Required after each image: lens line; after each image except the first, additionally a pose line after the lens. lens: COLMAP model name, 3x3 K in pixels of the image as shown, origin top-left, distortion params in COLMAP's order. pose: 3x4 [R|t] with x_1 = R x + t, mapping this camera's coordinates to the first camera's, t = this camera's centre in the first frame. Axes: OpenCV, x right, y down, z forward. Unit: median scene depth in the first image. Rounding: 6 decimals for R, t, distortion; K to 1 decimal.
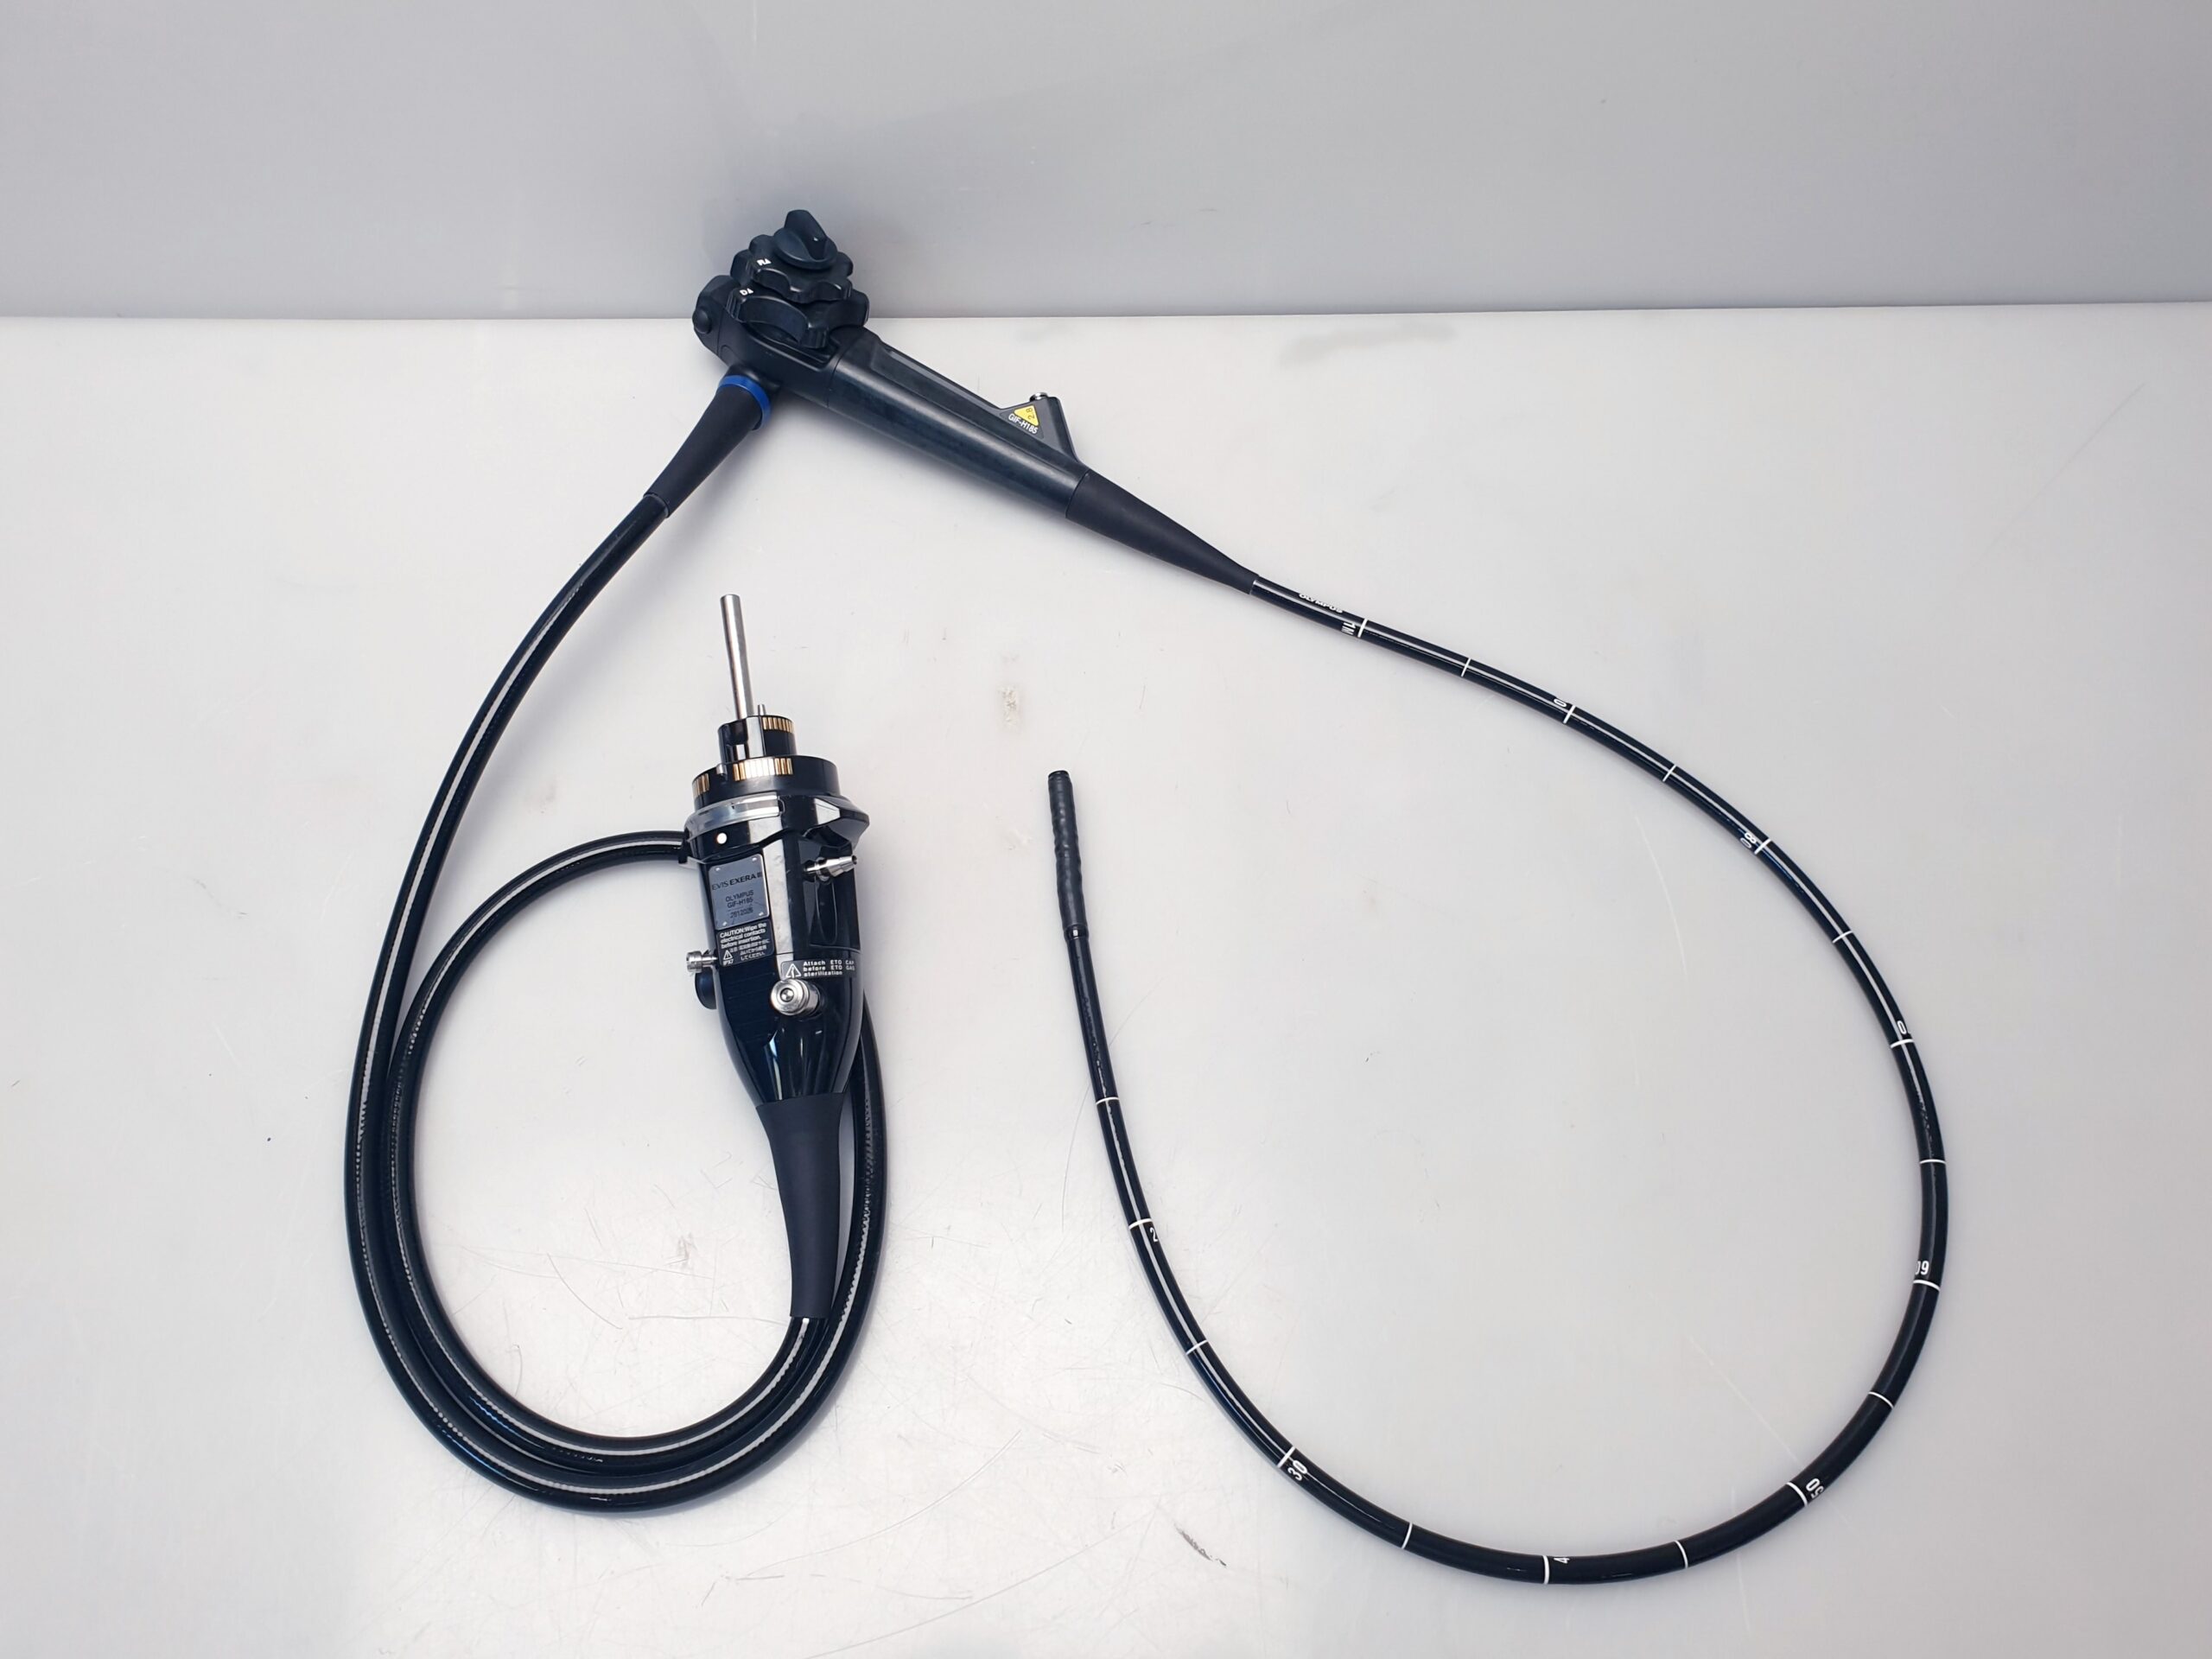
lens RADIAL K [[1726.6, 0, 1106.0], [0, 1726.6, 829.5], [0, 0, 1]] dist [-0.007855, -0.003067]
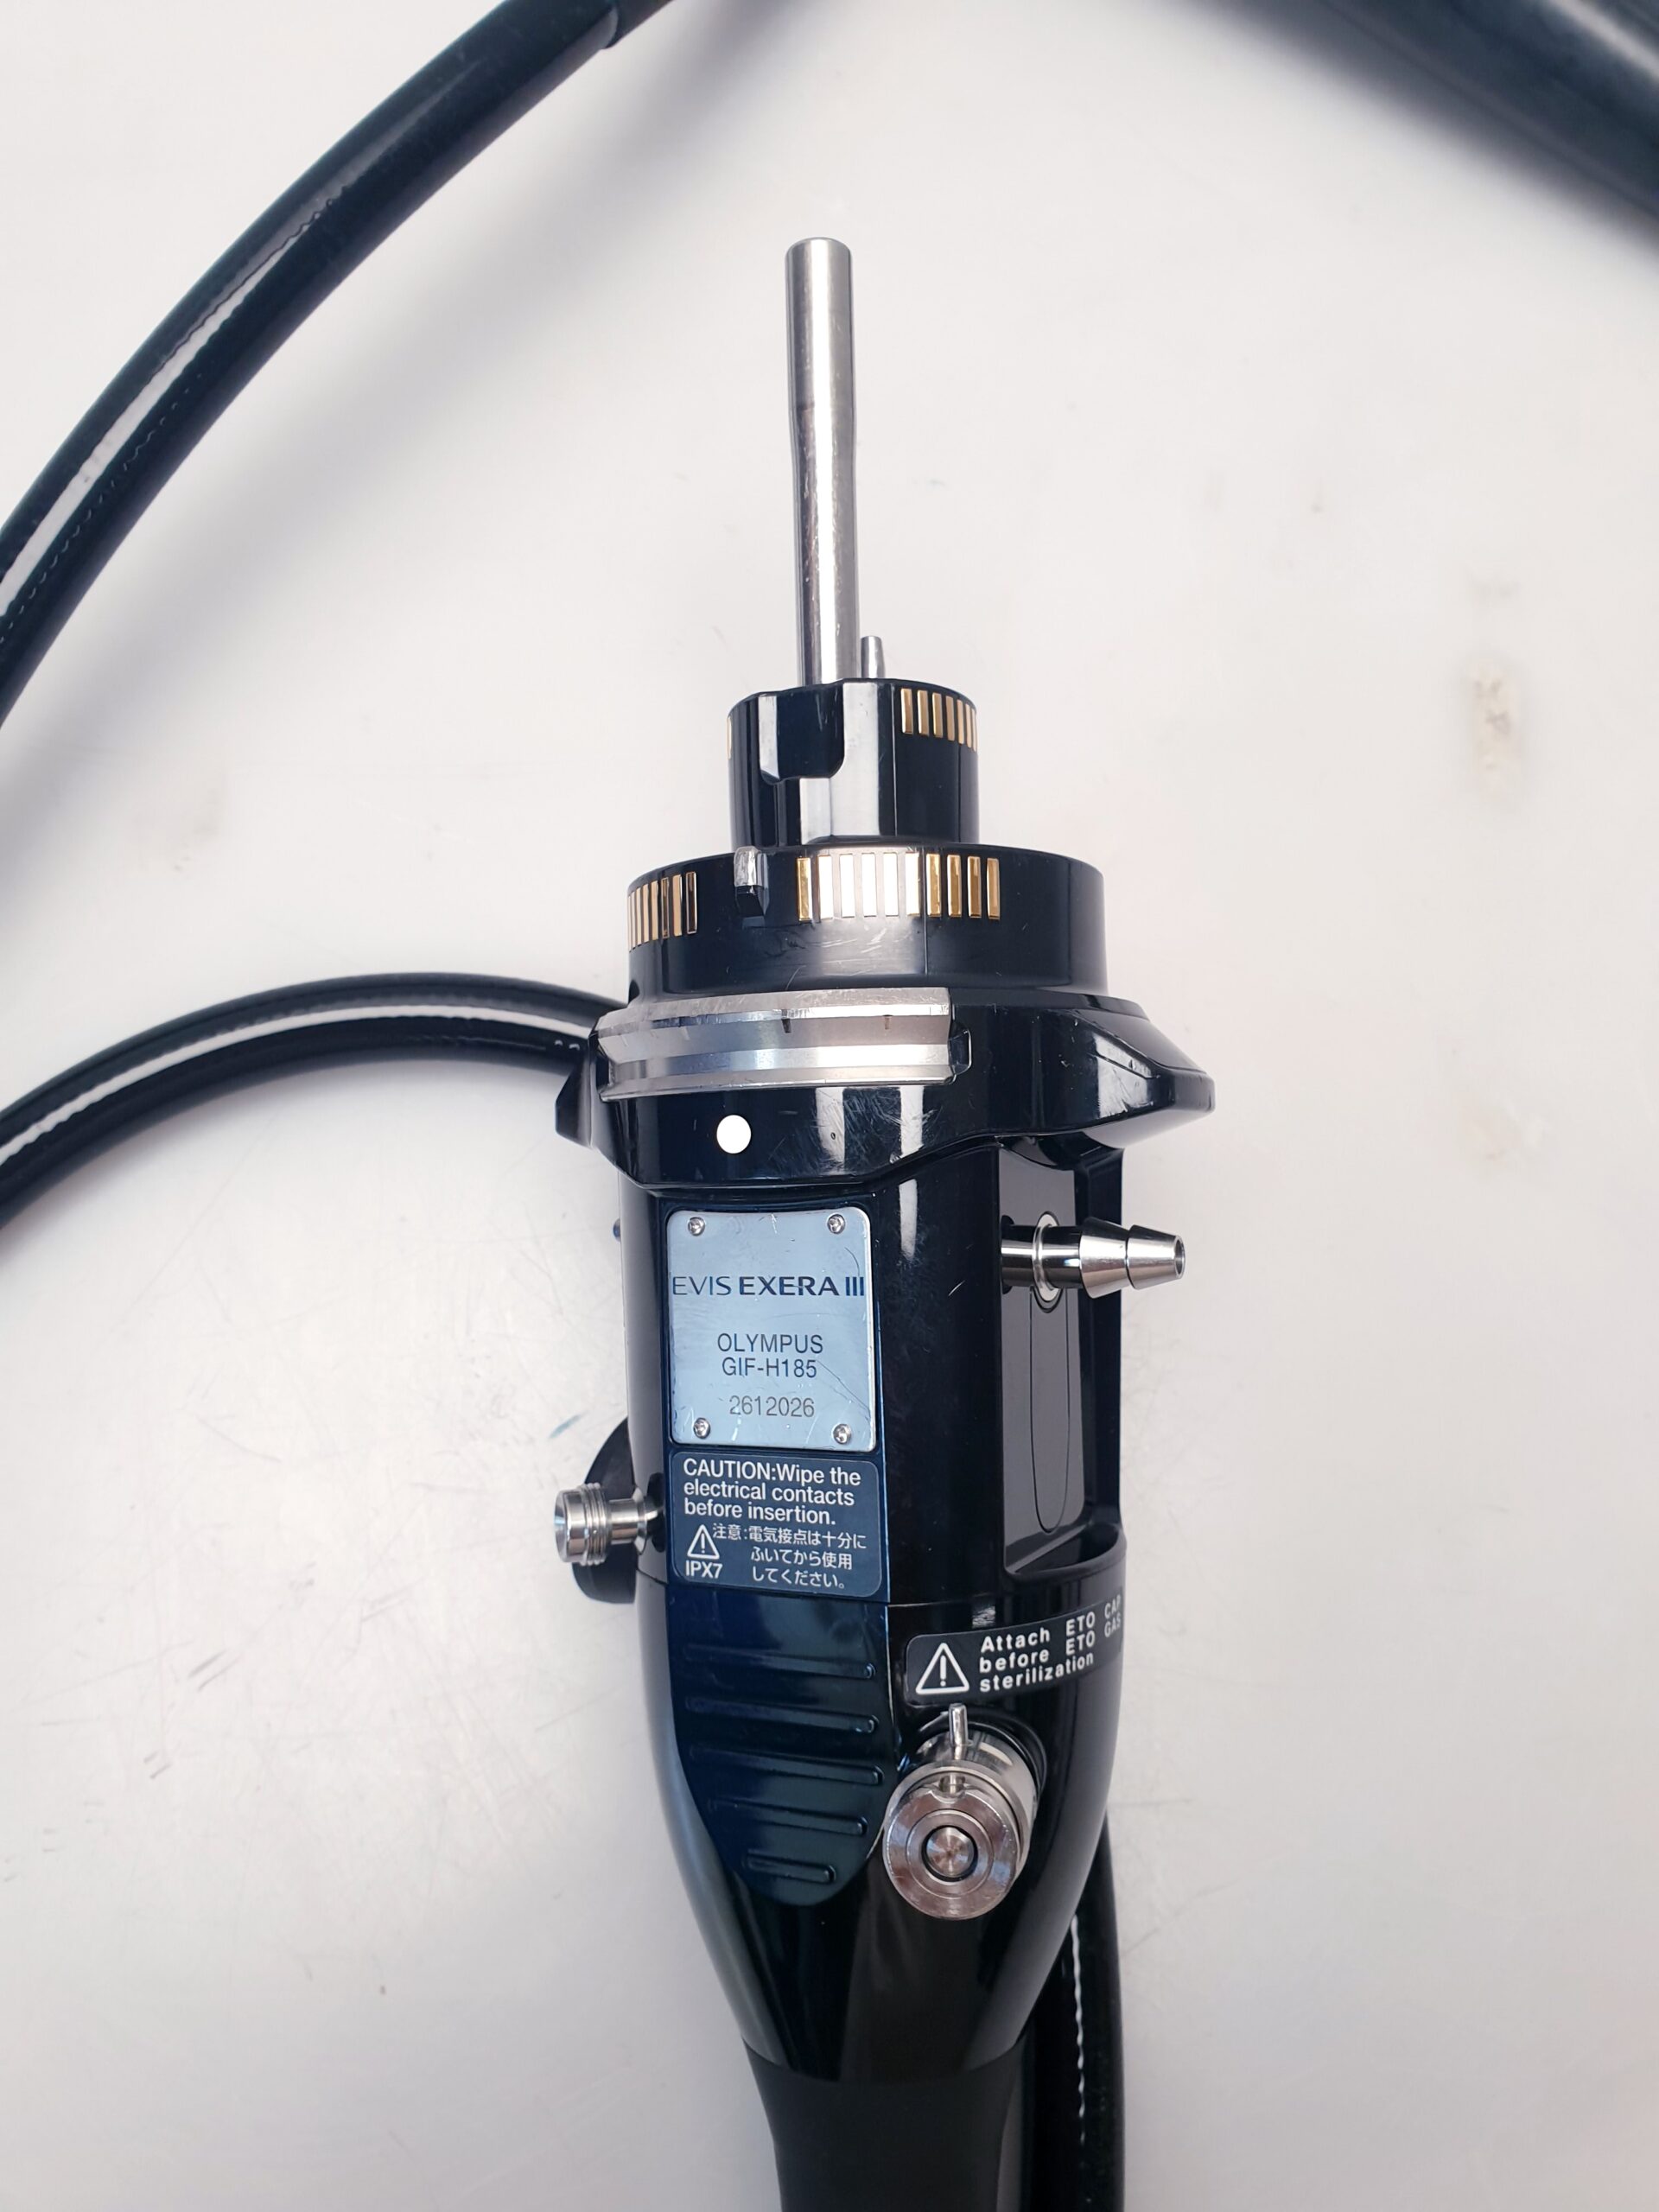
lens RADIAL K [[1829.4, 0, 829.5], [0, 1829.4, 1106.0], [0, 0, 1]] dist [-0.000836, -0.002485]
pose [[0.989344, 0.139477, -0.041780, -0.188348], [-0.129771, 0.974819, 0.181351, -0.051690], [0.066022, -0.173996, 0.982531, 0.690454]]
